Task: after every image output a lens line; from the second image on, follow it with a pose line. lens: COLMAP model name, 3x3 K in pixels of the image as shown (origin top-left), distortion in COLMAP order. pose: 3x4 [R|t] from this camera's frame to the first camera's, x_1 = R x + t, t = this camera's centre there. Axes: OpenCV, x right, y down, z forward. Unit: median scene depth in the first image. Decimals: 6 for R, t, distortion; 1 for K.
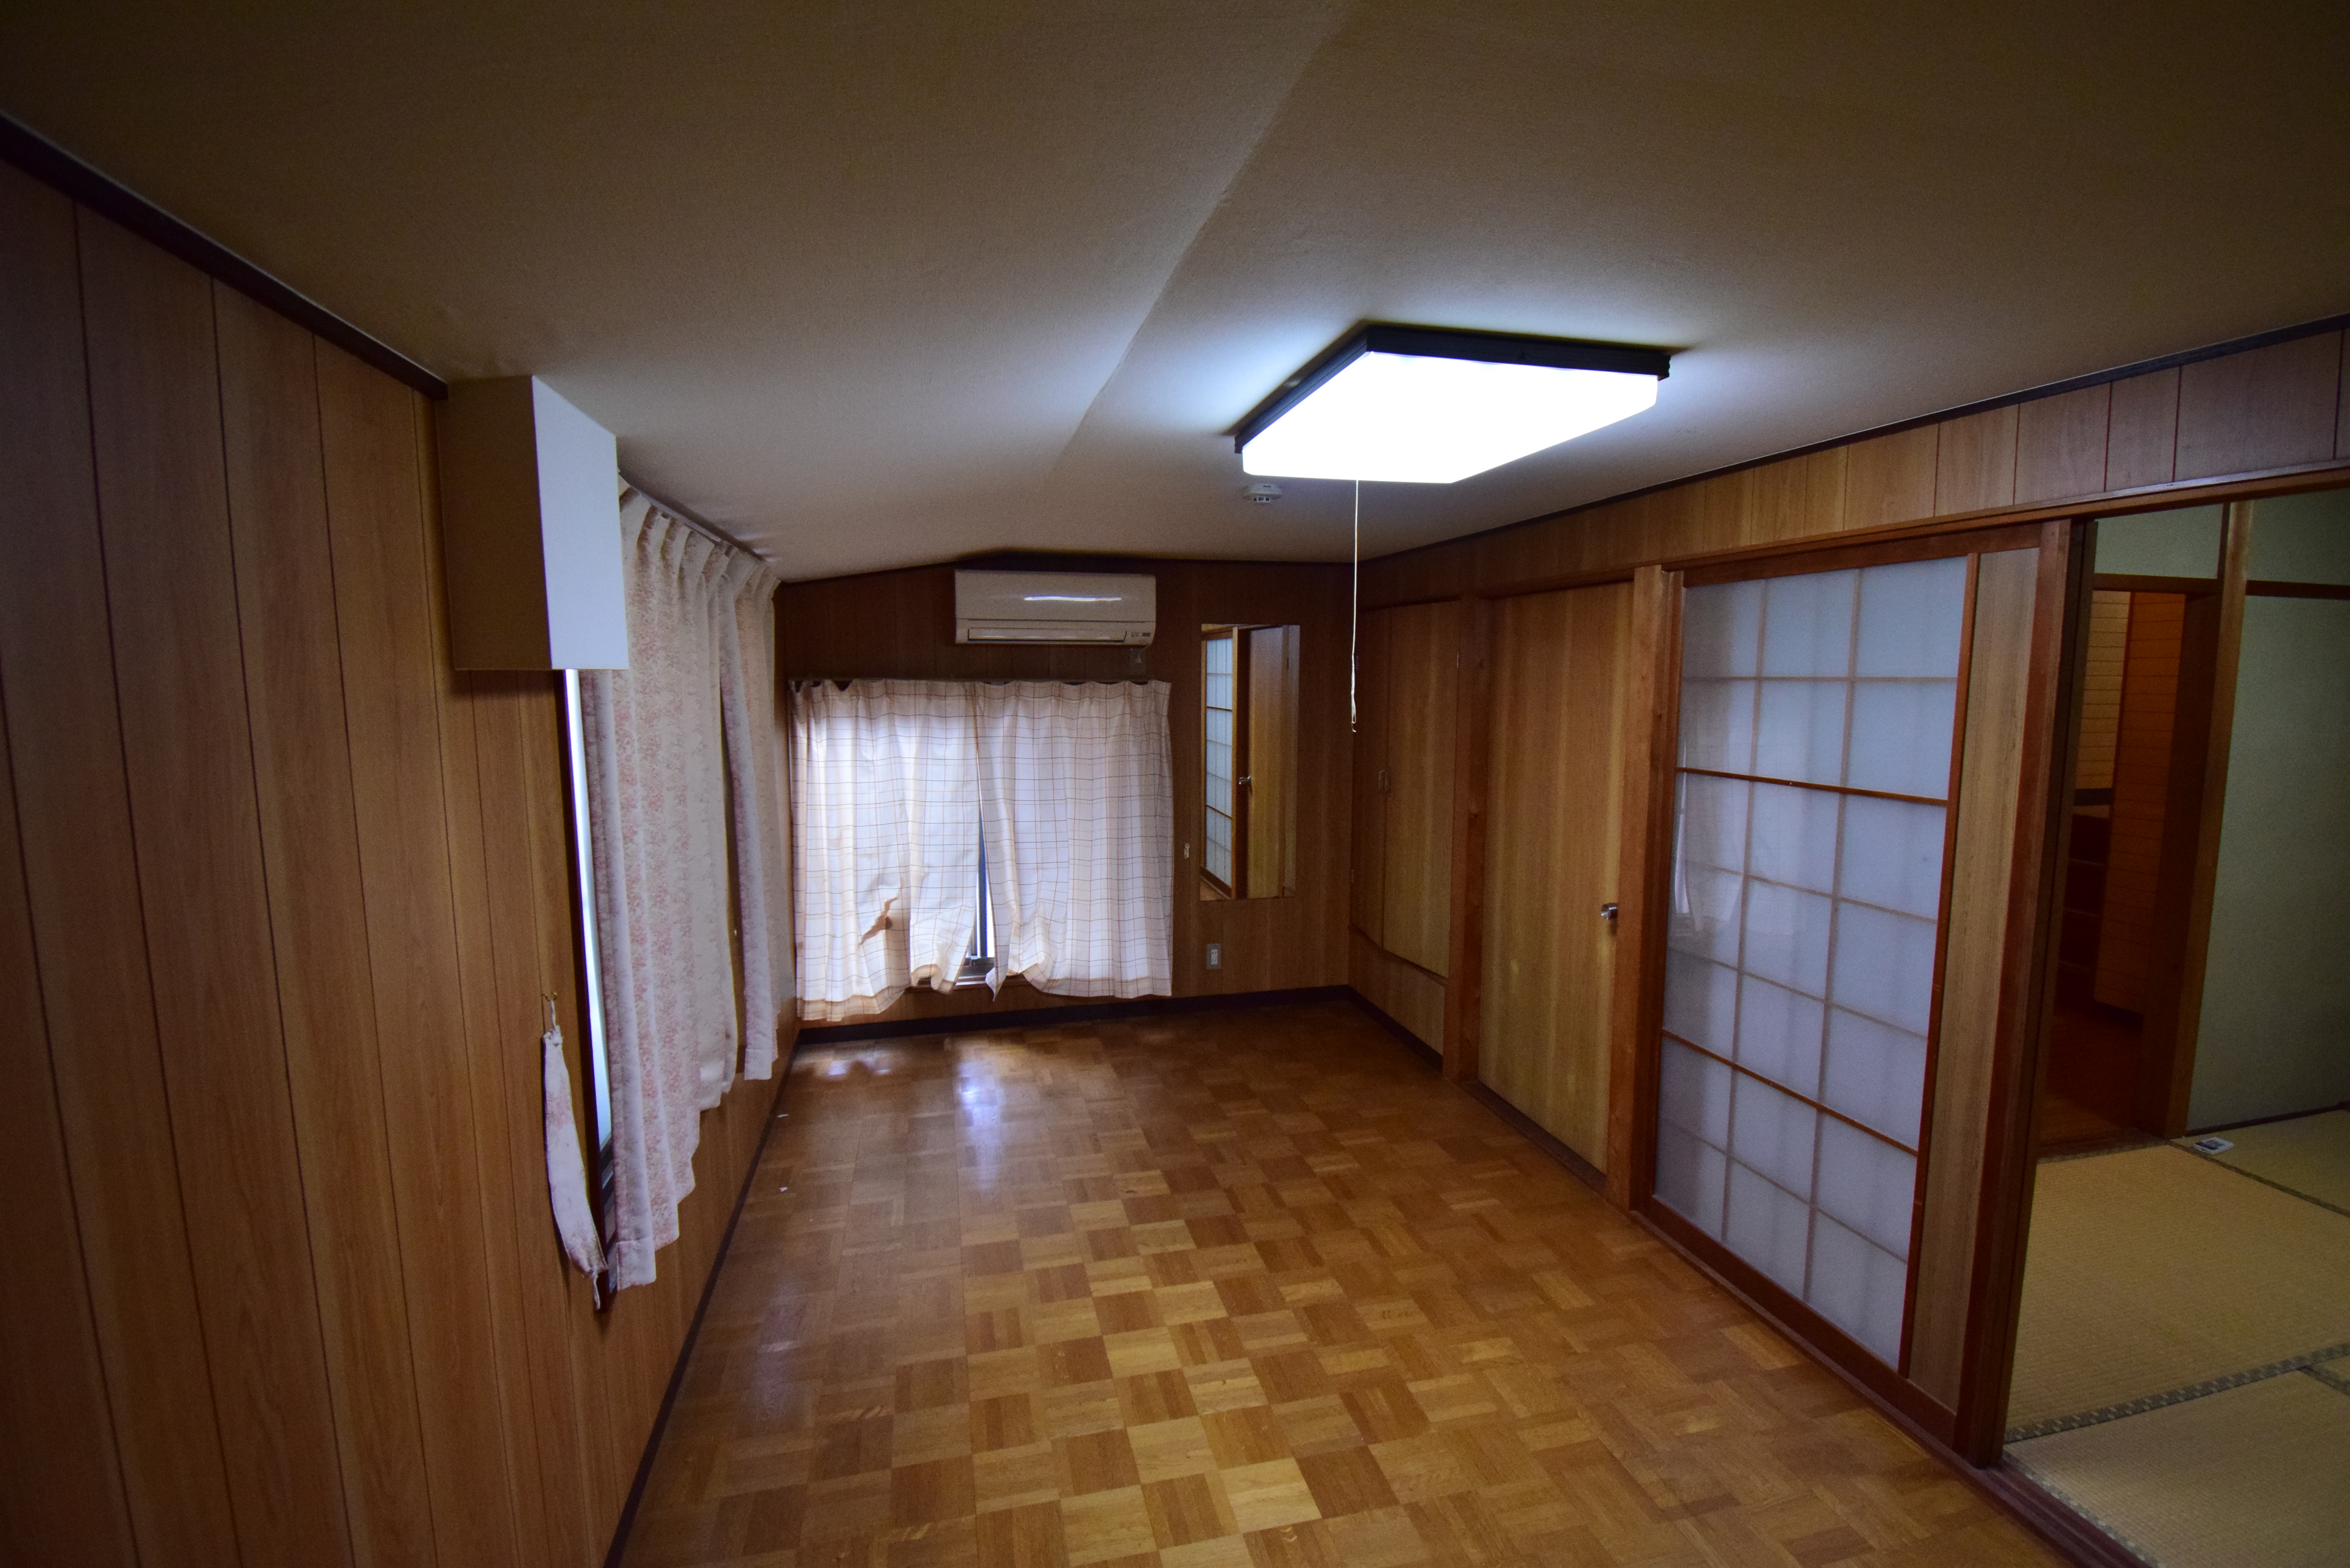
lens RADIAL K [[1037.7, 0, 1182.7], [0, 1037.7, 794.5], [0, 0, 1]] dist [0.019218, -0.026803]
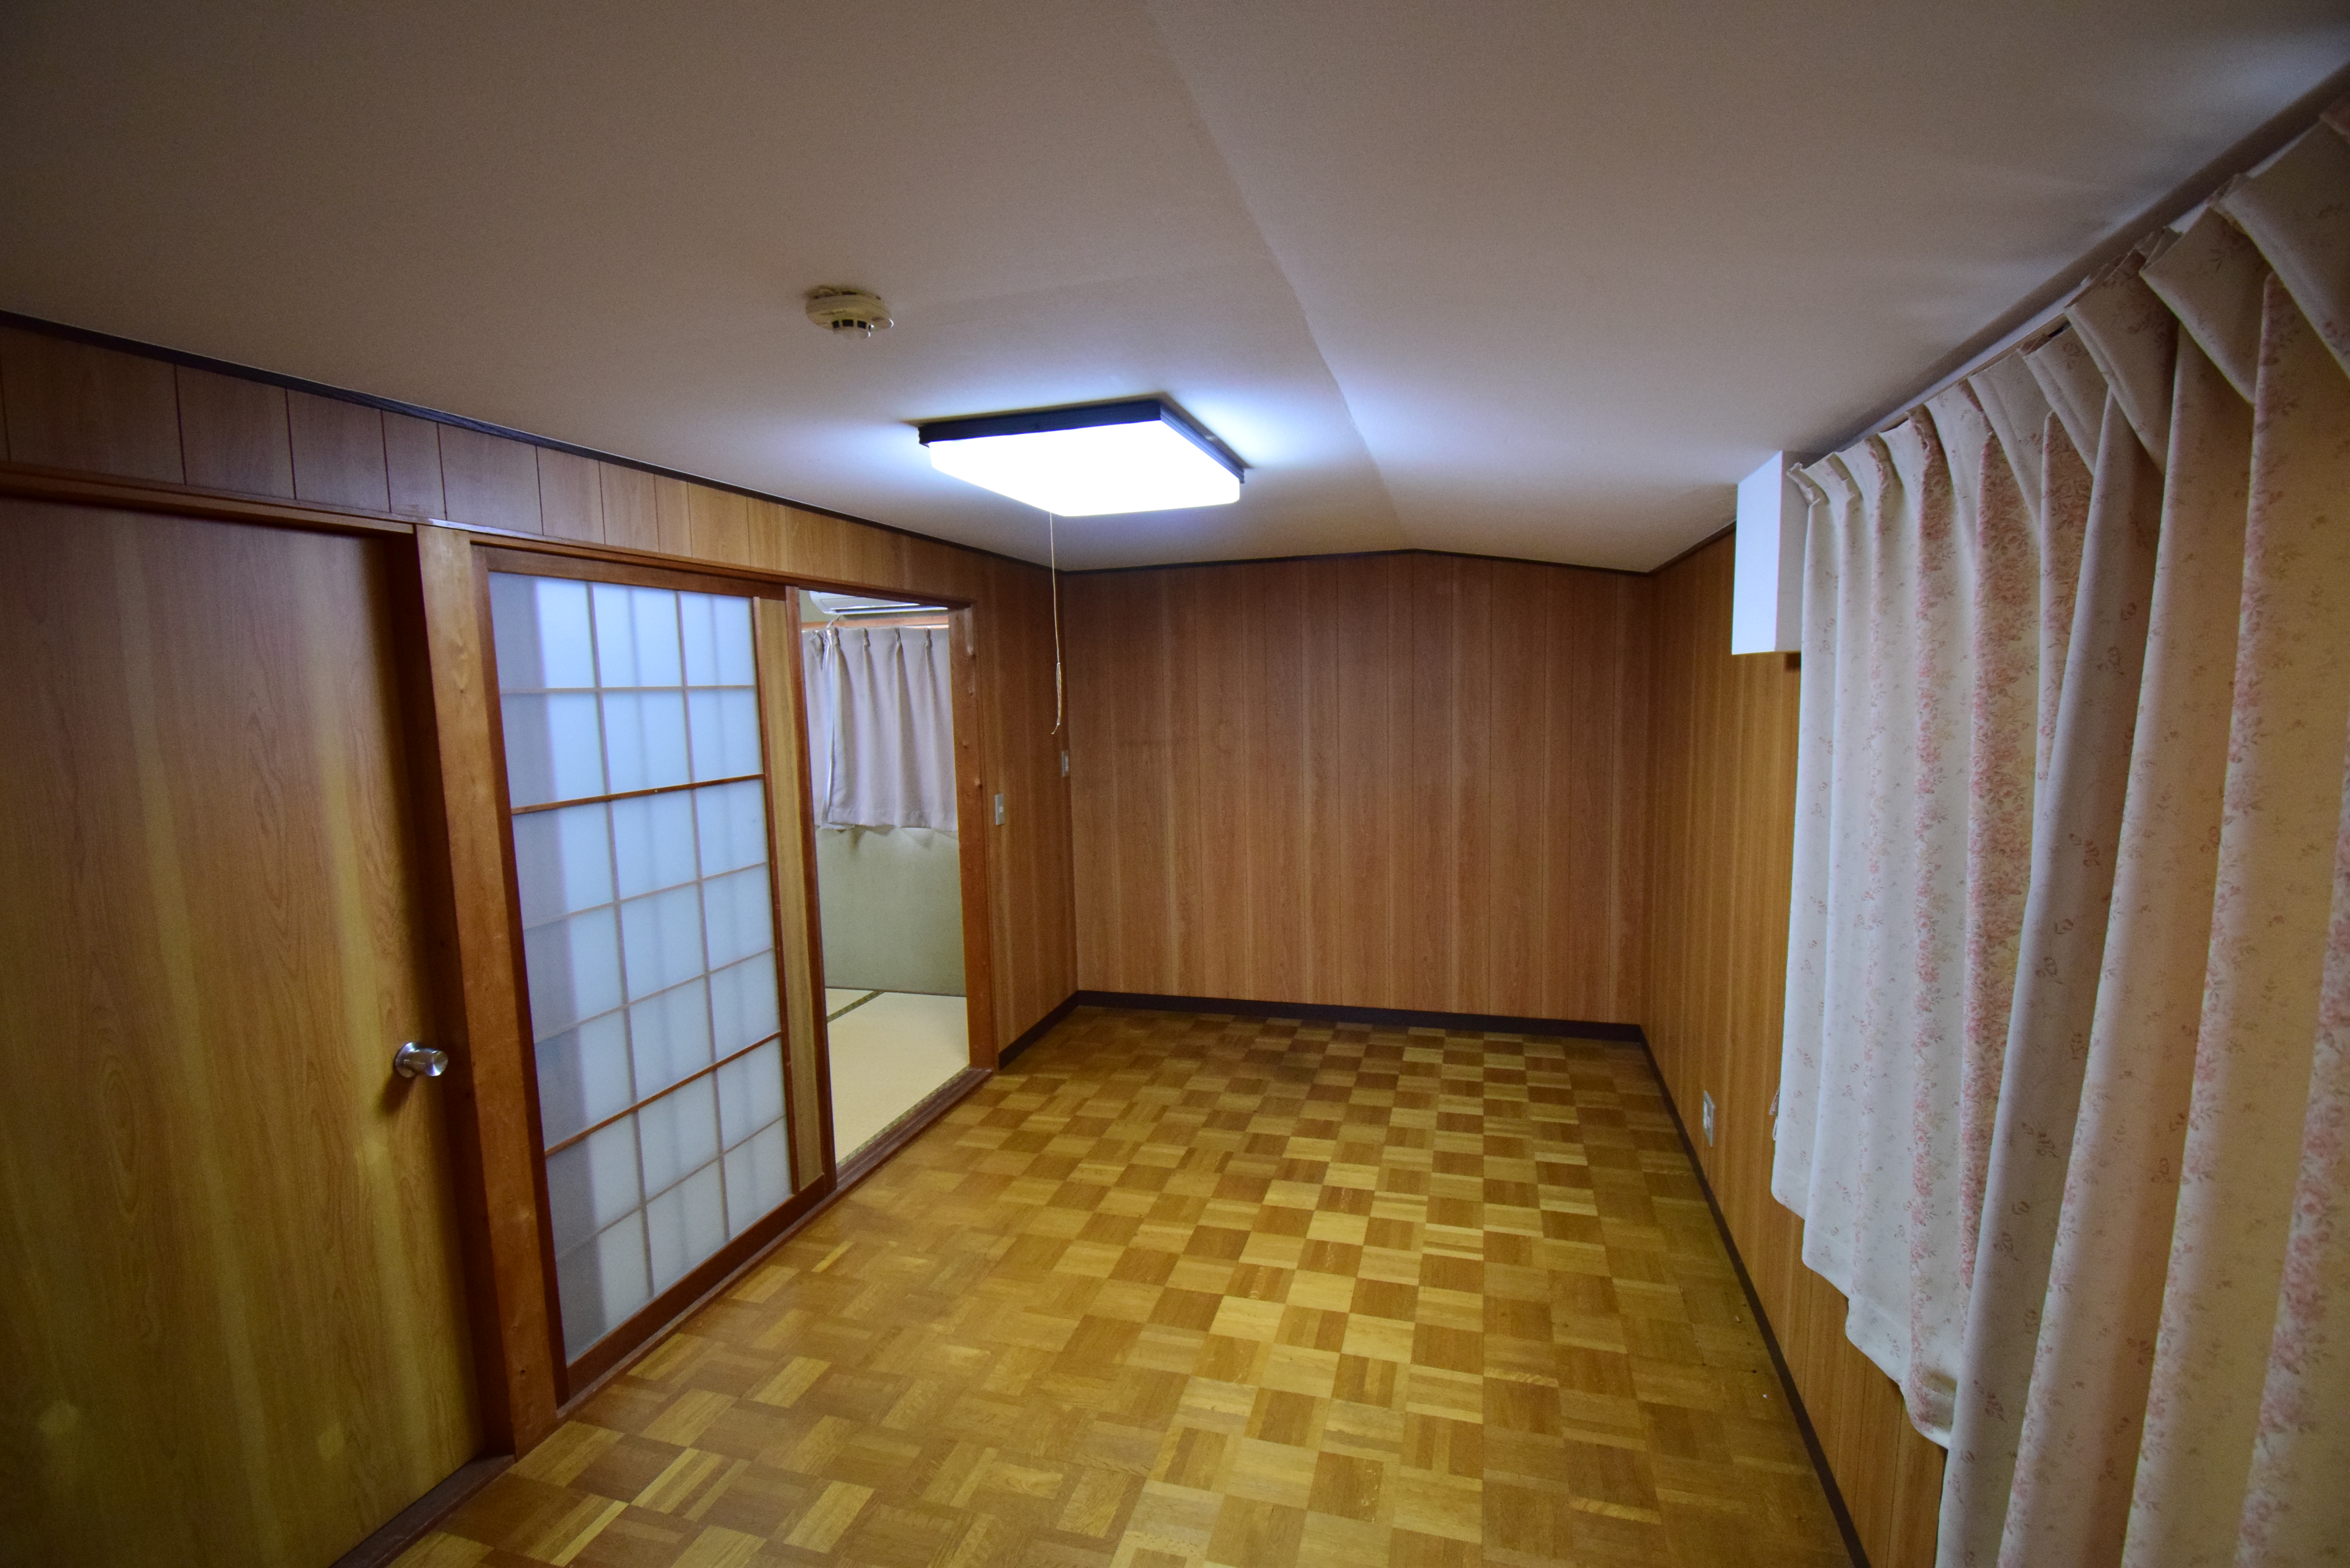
lens RADIAL K [[1037.7, 0, 1182.7], [0, 1037.7, 794.5], [0, 0, 1]] dist [0.019218, -0.026803]
pose [[-0.868091, -0.037950, 0.494952, -0.396499], [0.077215, 0.974614, 0.210154, -0.196041], [-0.490363, 0.220651, -0.843124, 1.727124]]
